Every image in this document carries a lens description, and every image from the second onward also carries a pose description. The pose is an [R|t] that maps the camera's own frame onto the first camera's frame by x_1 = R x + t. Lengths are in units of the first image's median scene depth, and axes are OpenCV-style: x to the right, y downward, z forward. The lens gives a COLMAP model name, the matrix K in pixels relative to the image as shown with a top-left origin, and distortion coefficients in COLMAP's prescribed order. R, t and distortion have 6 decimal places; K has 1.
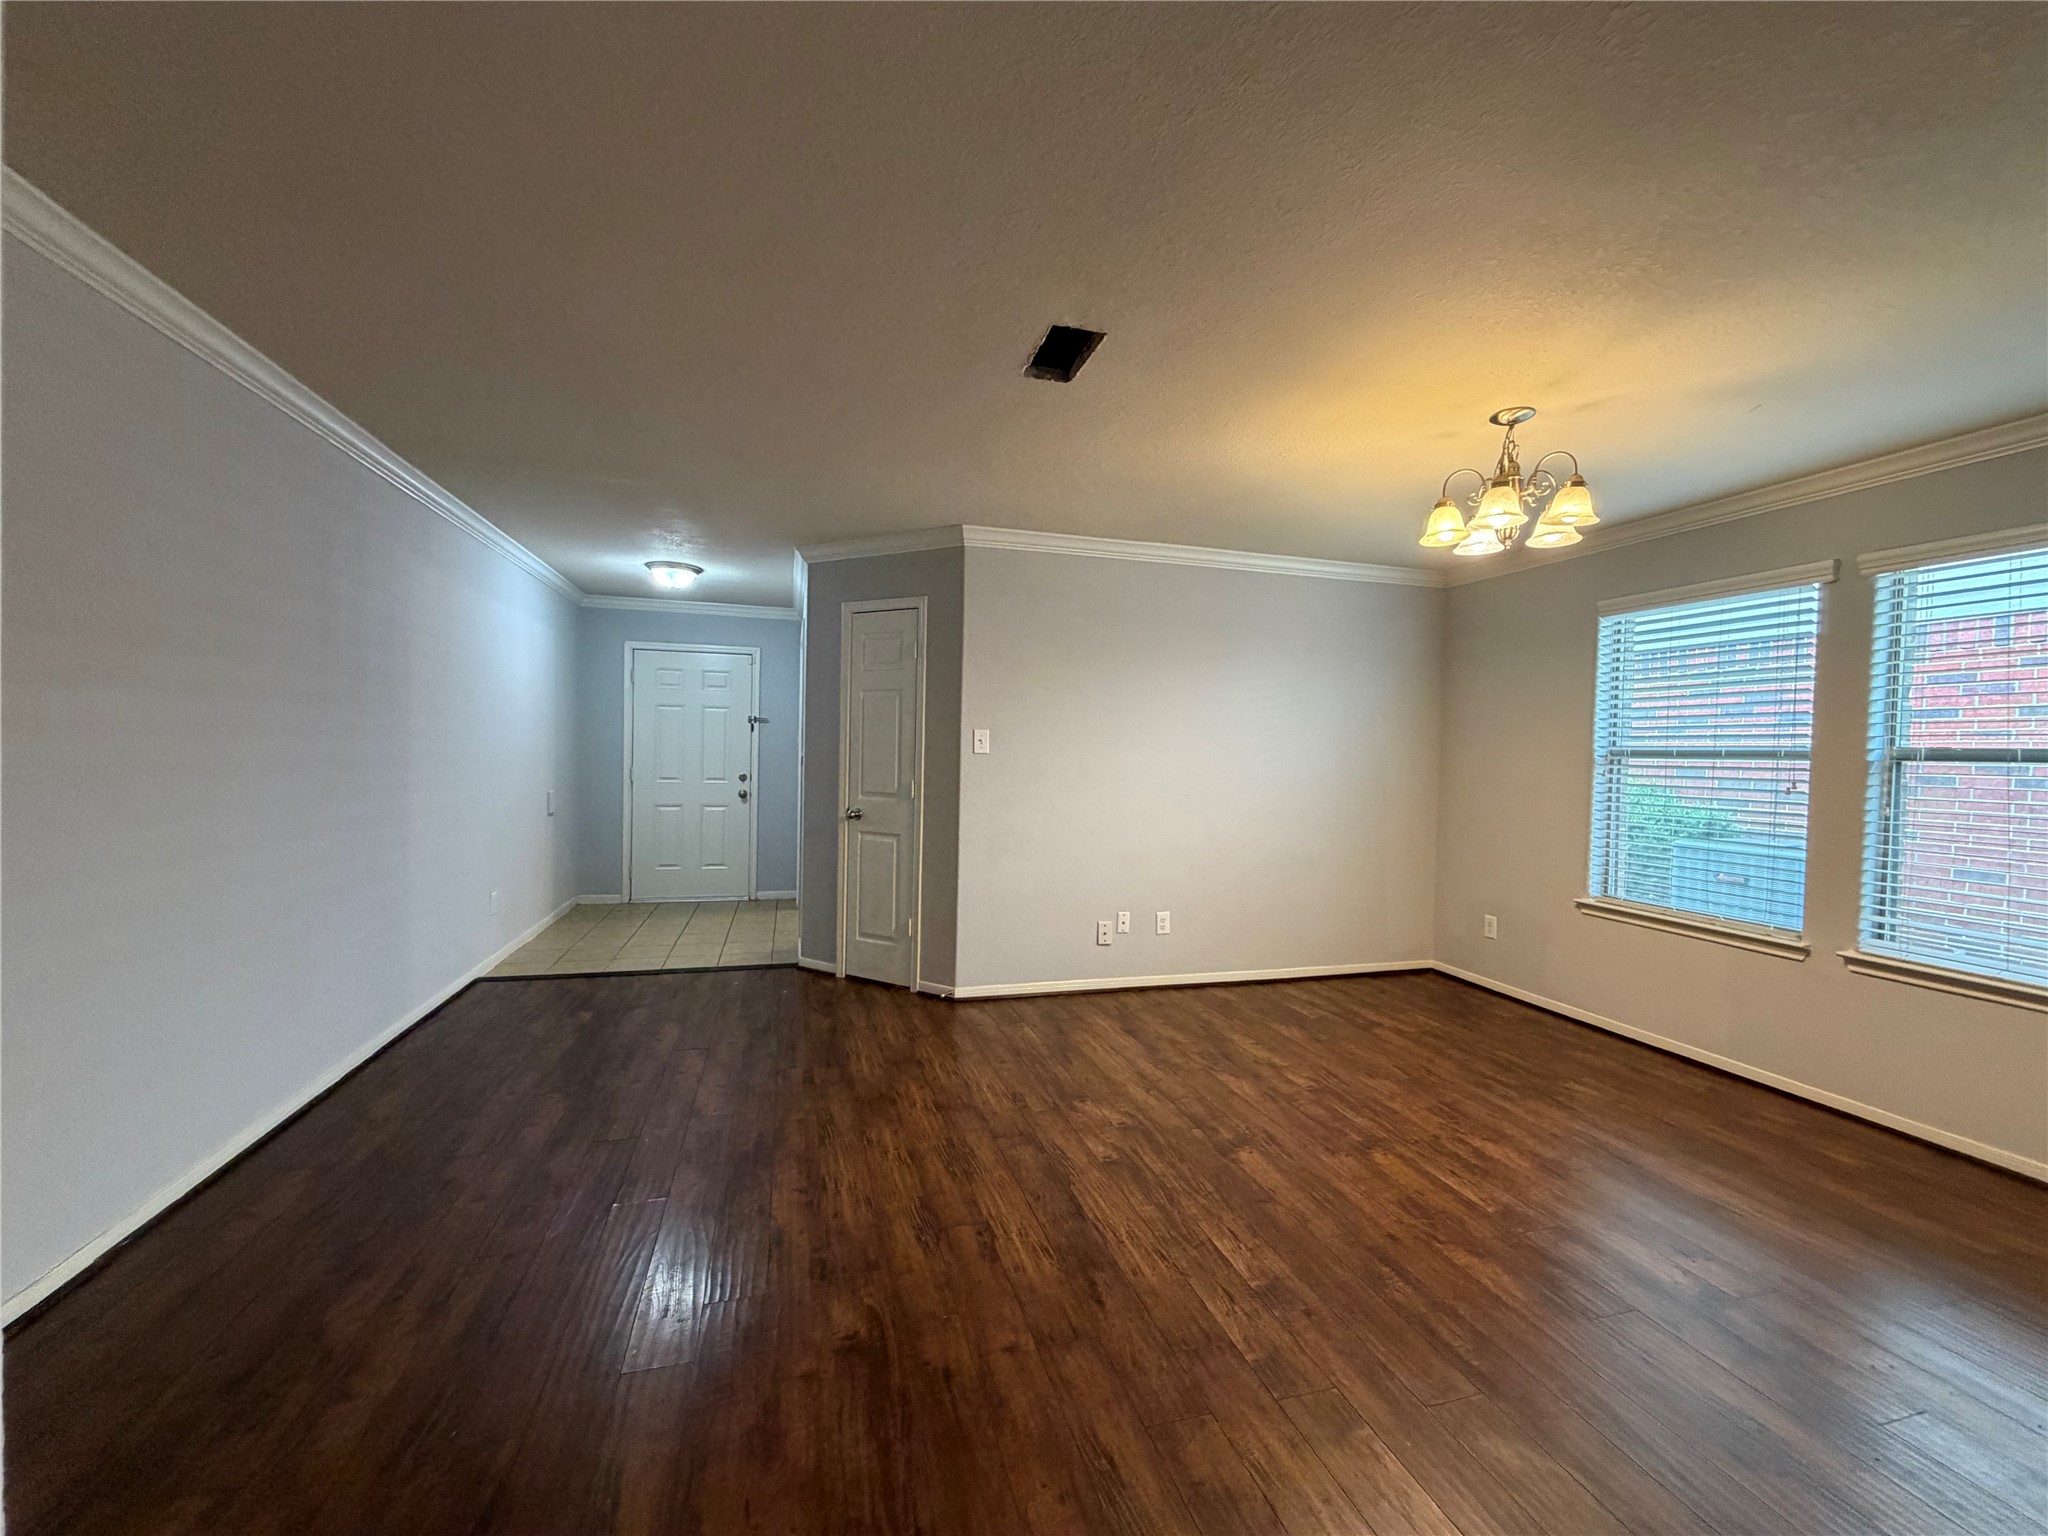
lens RADIAL K [[823.6, 0, 1013.4], [0, 823.6, 763.9], [0, 0, 1]] dist [-0.000280, -0.000129]
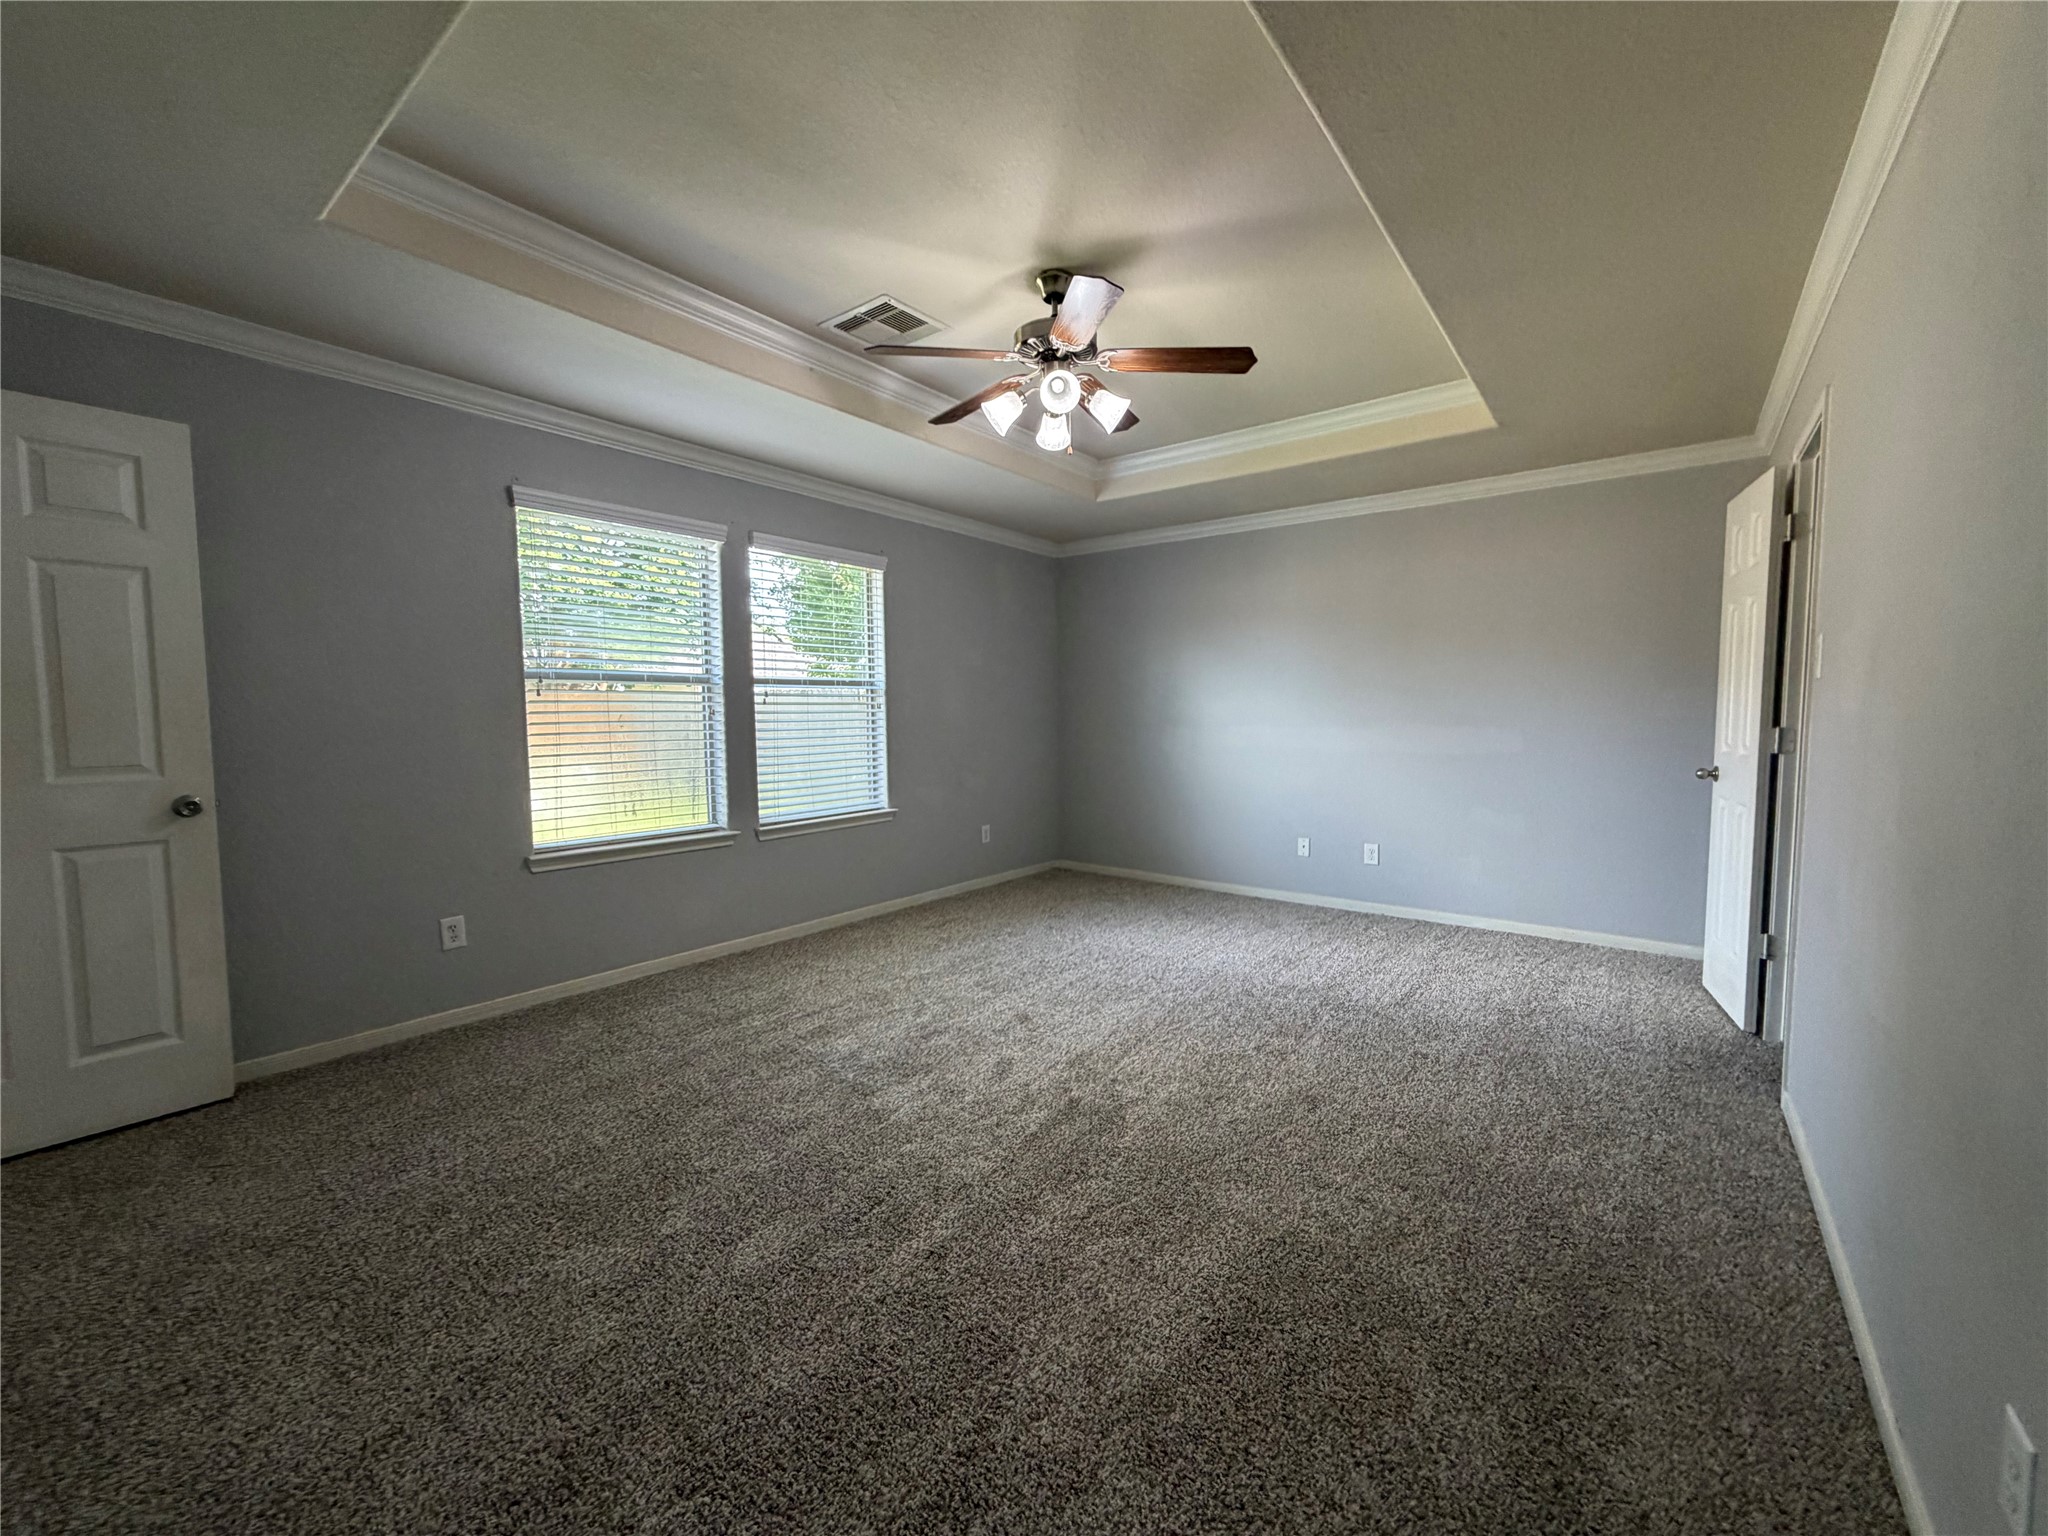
lens RADIAL K [[823.6, 0, 1013.4], [0, 823.6, 763.9], [0, 0, 1]] dist [-0.000280, -0.000129]
pose [[-0.596148, -0.072535, 0.799591, -0.269739], [0.003367, 0.995676, 0.092833, -0.000720], [-0.802867, 0.058035, -0.593326, 1.361266]]
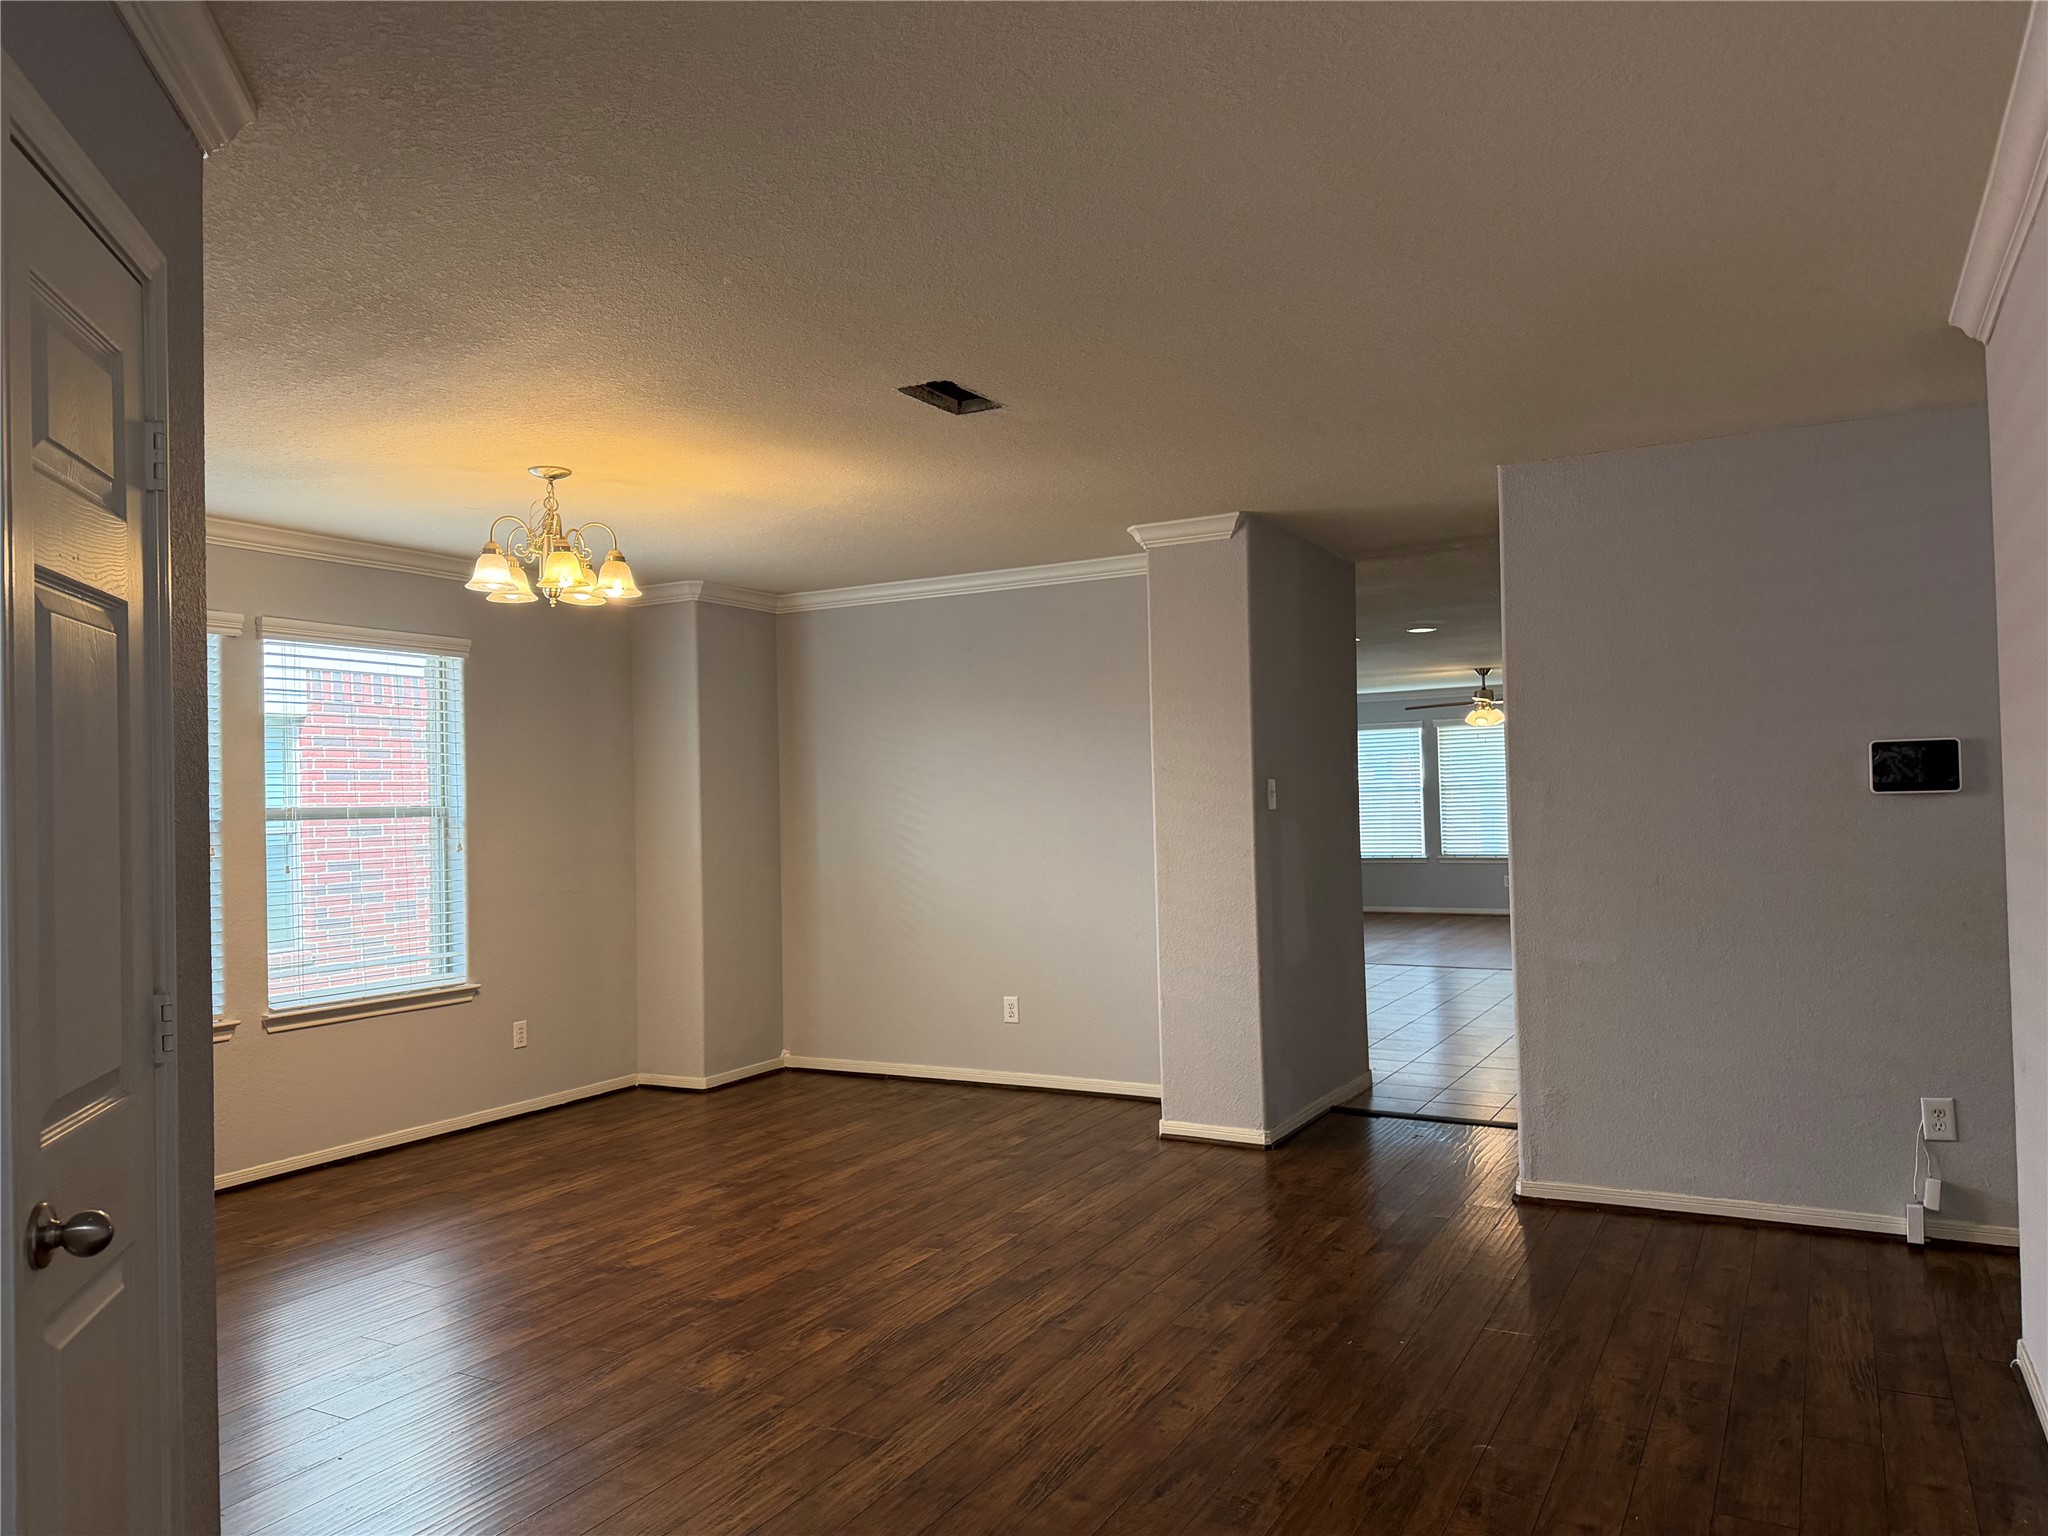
lens RADIAL K [[1428.9, 0, 1025.3], [0, 1428.9, 782.4], [0, 0, 1]] dist [0.112983, -0.188347]
pose [[-0.718350, 0.002073, 0.695679, -0.822745], [0.018412, 0.999702, 0.016033, -0.061433], [-0.695439, 0.024326, -0.718174, 1.542994]]
